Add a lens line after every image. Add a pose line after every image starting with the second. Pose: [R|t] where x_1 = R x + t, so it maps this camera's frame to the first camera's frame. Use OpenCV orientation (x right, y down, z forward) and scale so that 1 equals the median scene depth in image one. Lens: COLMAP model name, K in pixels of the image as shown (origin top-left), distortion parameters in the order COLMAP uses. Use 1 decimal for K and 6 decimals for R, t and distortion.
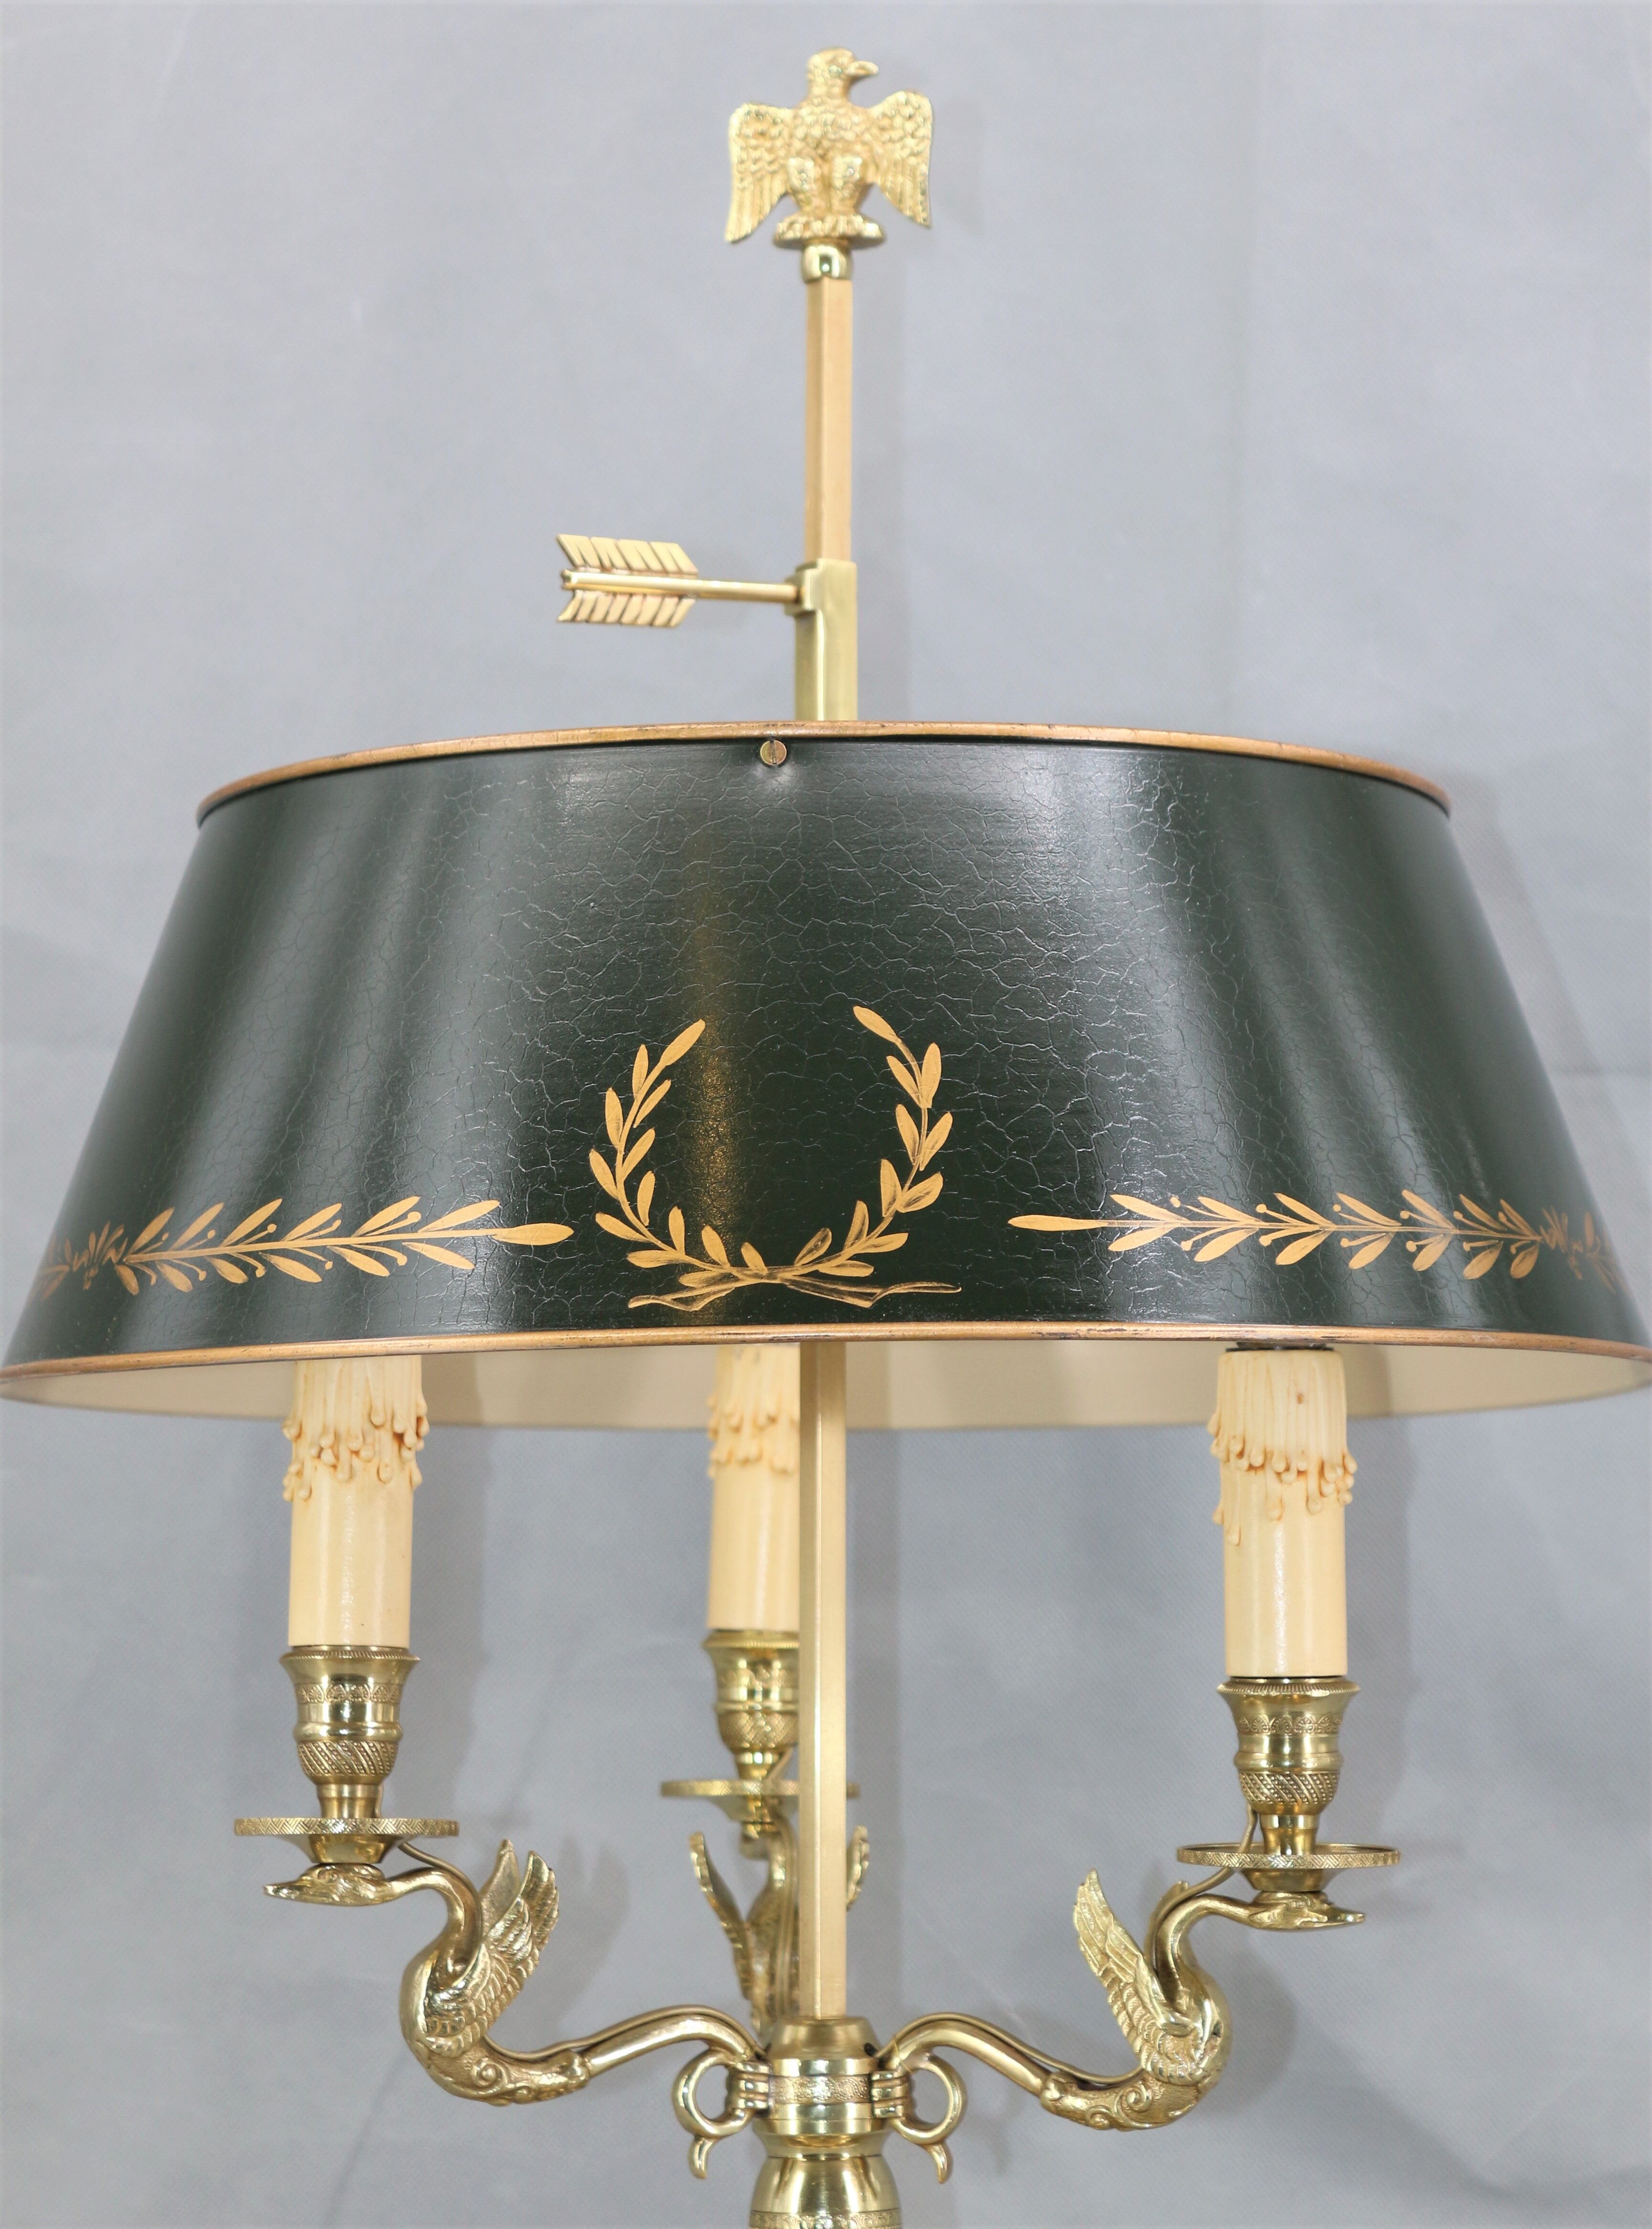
lens RADIAL K [[5599.7, 0, 778.9], [0, 5599.7, 1241.7], [0, 0, 1]] dist [0.135965, 0.000000]
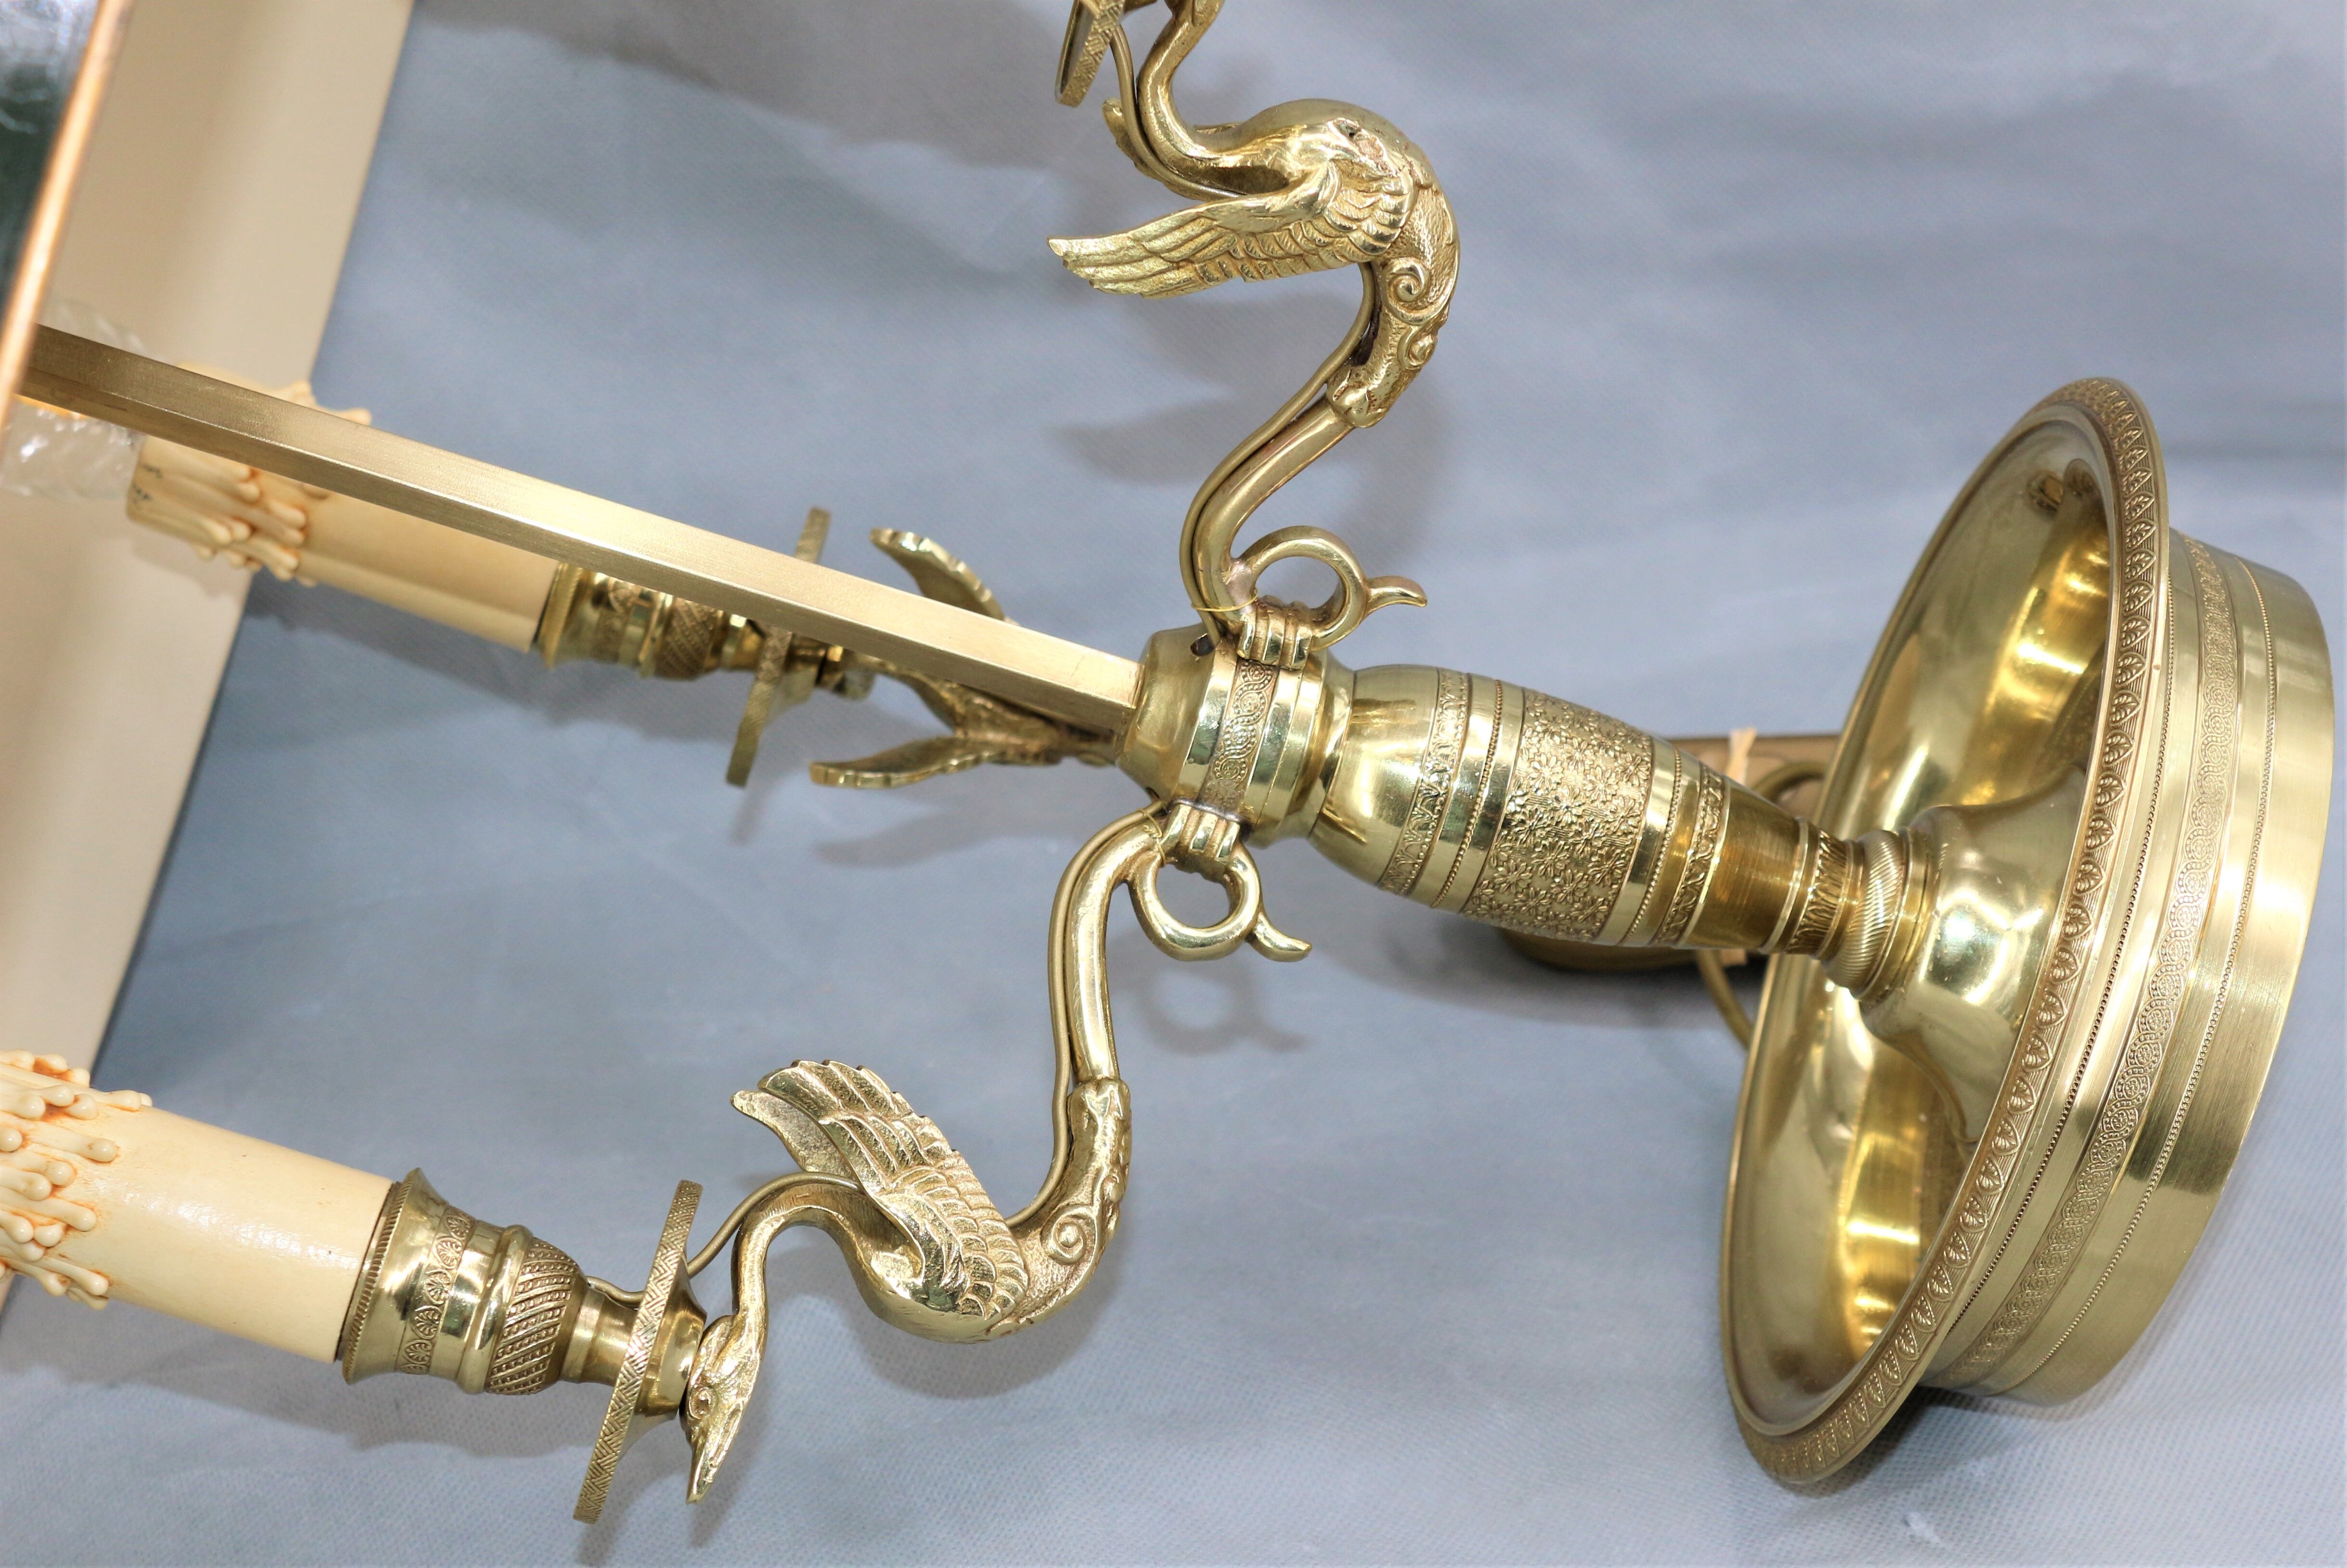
lens RADIAL K [[4884.2, 0, 1179.7], [0, 4884.2, 803.8], [0, 0, 1]] dist [0.080639, 0.000000]
pose [[0.295241, -0.953435, -0.061599, 0.033207], [0.939827, 0.278215, 0.198298, 0.034635], [-0.171926, -0.116438, 0.978204, 0.448109]]
